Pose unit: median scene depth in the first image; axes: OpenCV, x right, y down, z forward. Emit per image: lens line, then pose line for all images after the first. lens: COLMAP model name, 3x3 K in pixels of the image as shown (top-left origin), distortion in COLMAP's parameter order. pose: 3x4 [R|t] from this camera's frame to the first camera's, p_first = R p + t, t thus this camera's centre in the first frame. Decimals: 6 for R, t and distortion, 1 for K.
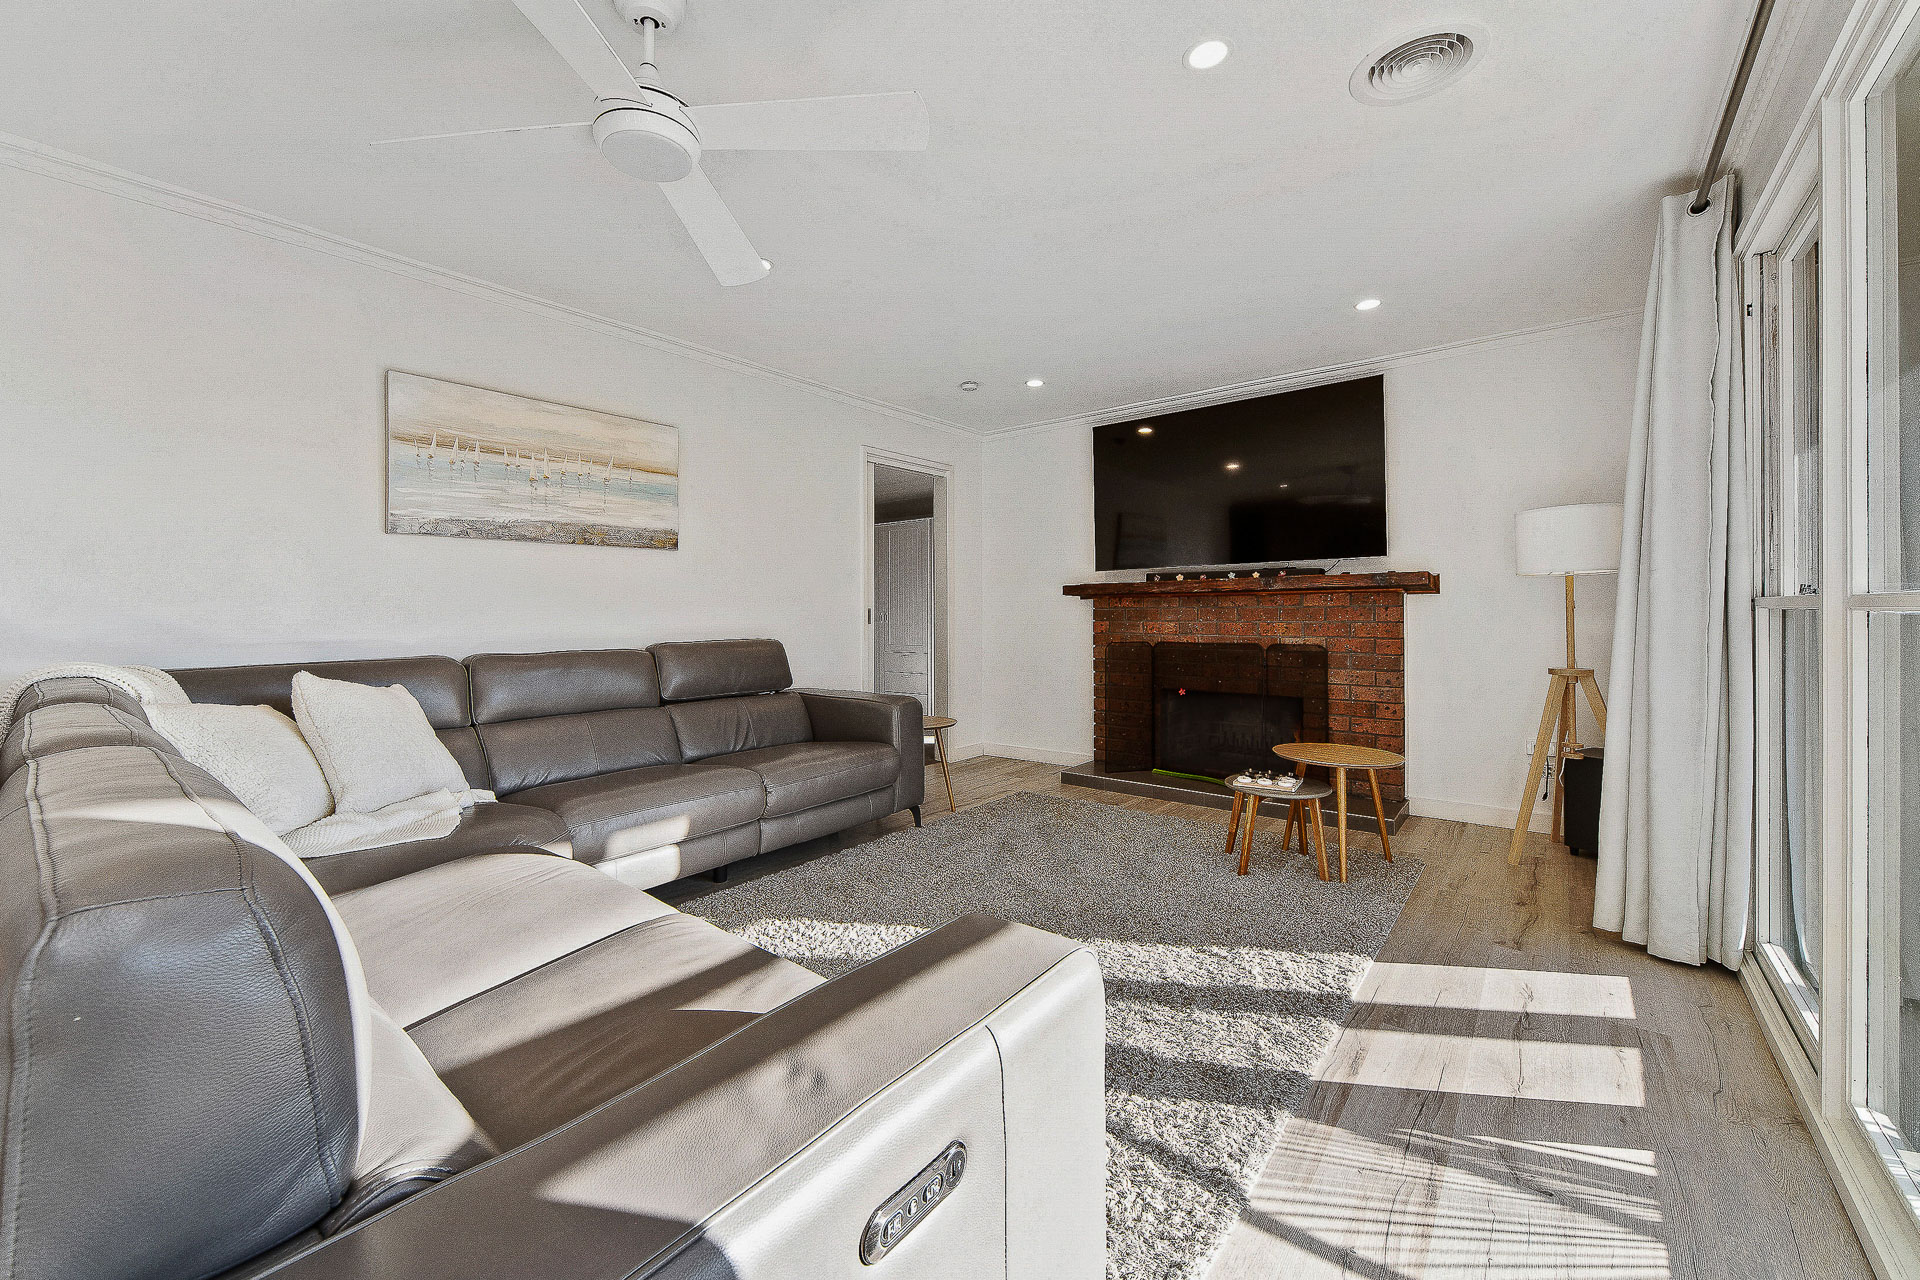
lens RADIAL K [[751.2, 0, 962.9], [0, 751.2, 607.8], [0, 0, 1]] dist [0.001026, -0.000254]
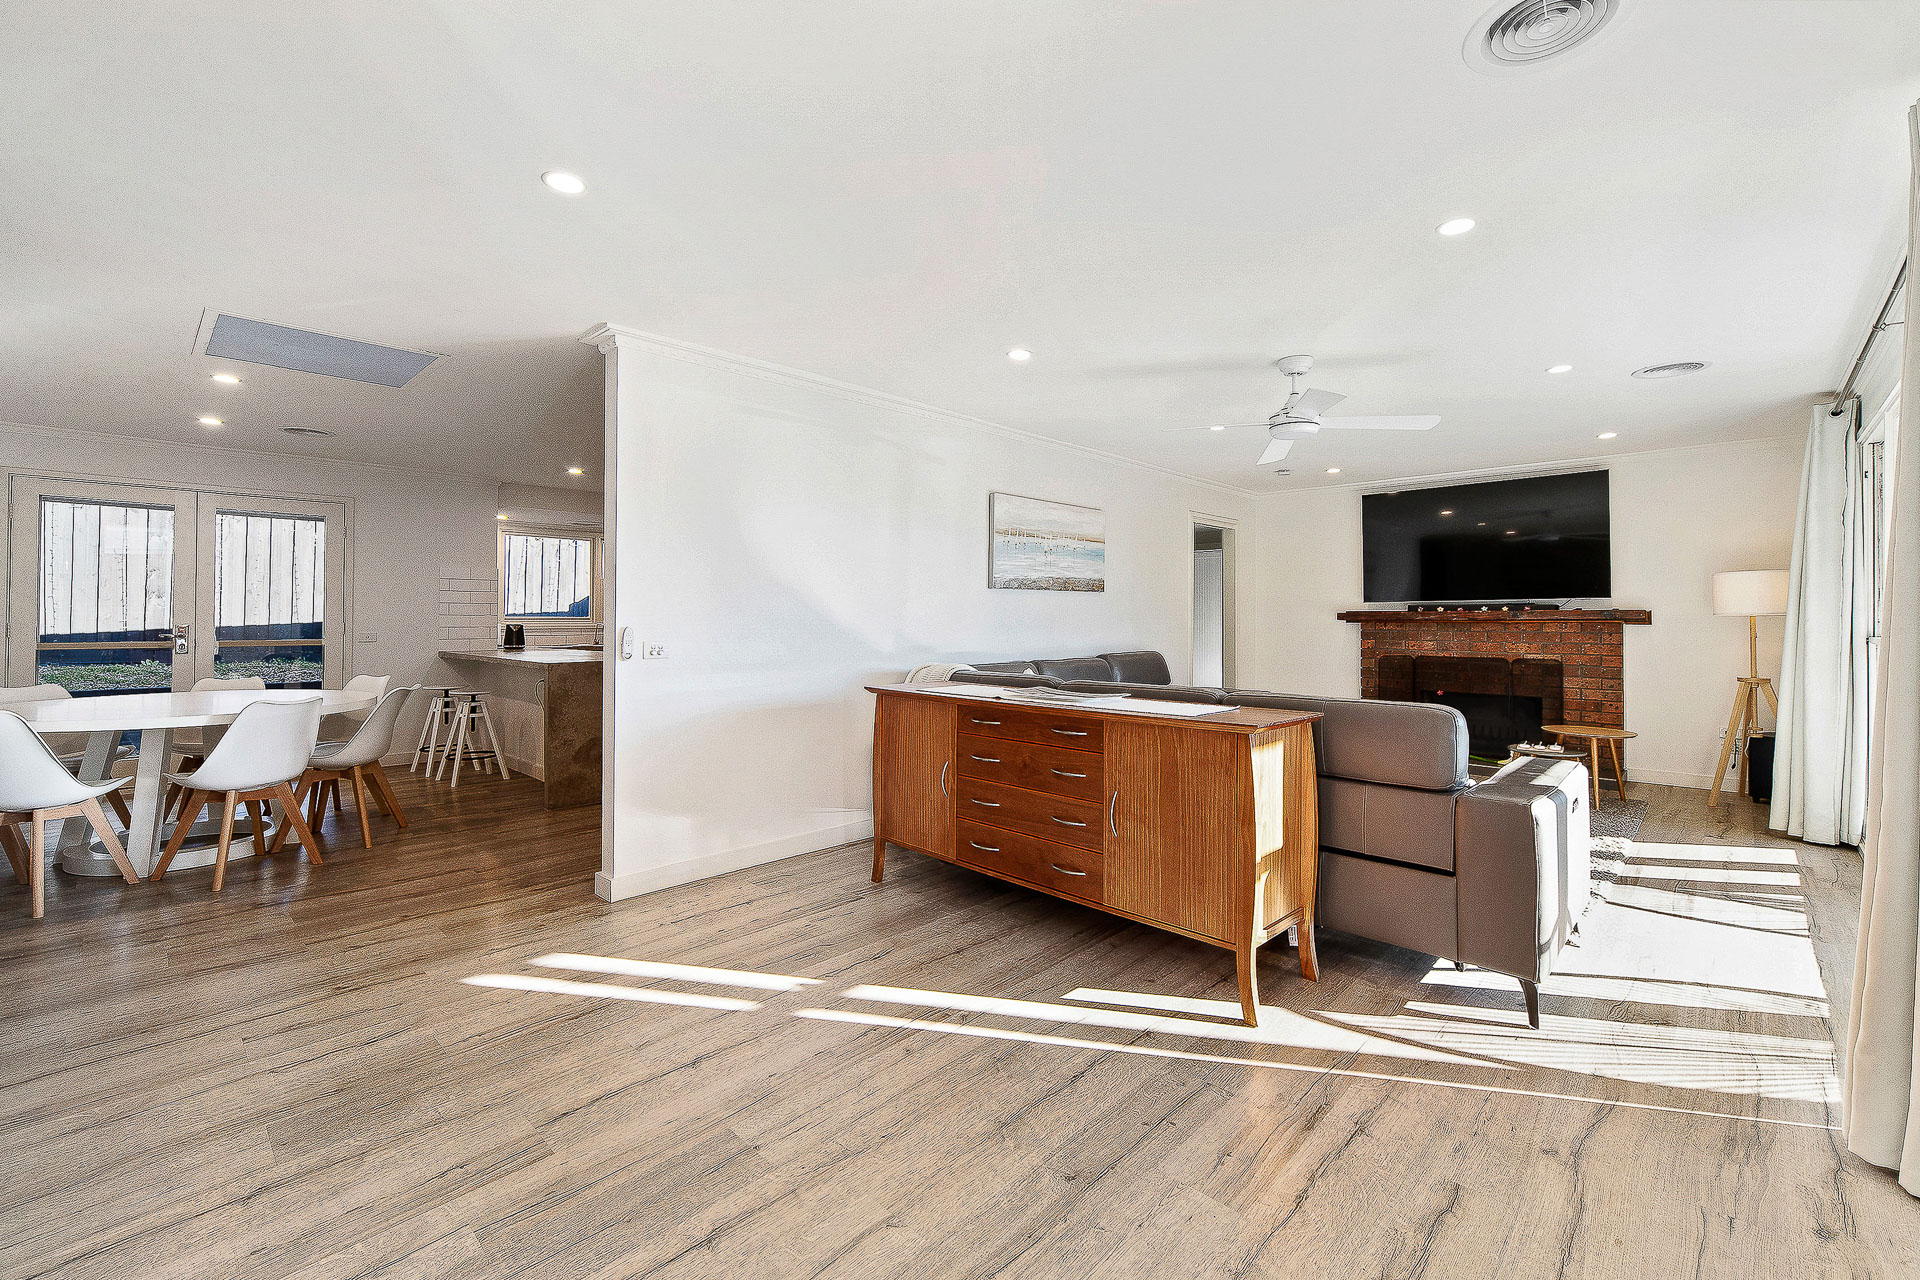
lens RADIAL K [[795.3, 0, 962.5], [0, 795.3, 610.9], [0, 0, 1]] dist [0.001267, 0.000177]
pose [[0.995199, 0.004835, -0.097757, -0.547891], [-0.005108, 0.999984, -0.002538, -0.036407], [0.097744, 0.003025, 0.995207, -0.663764]]
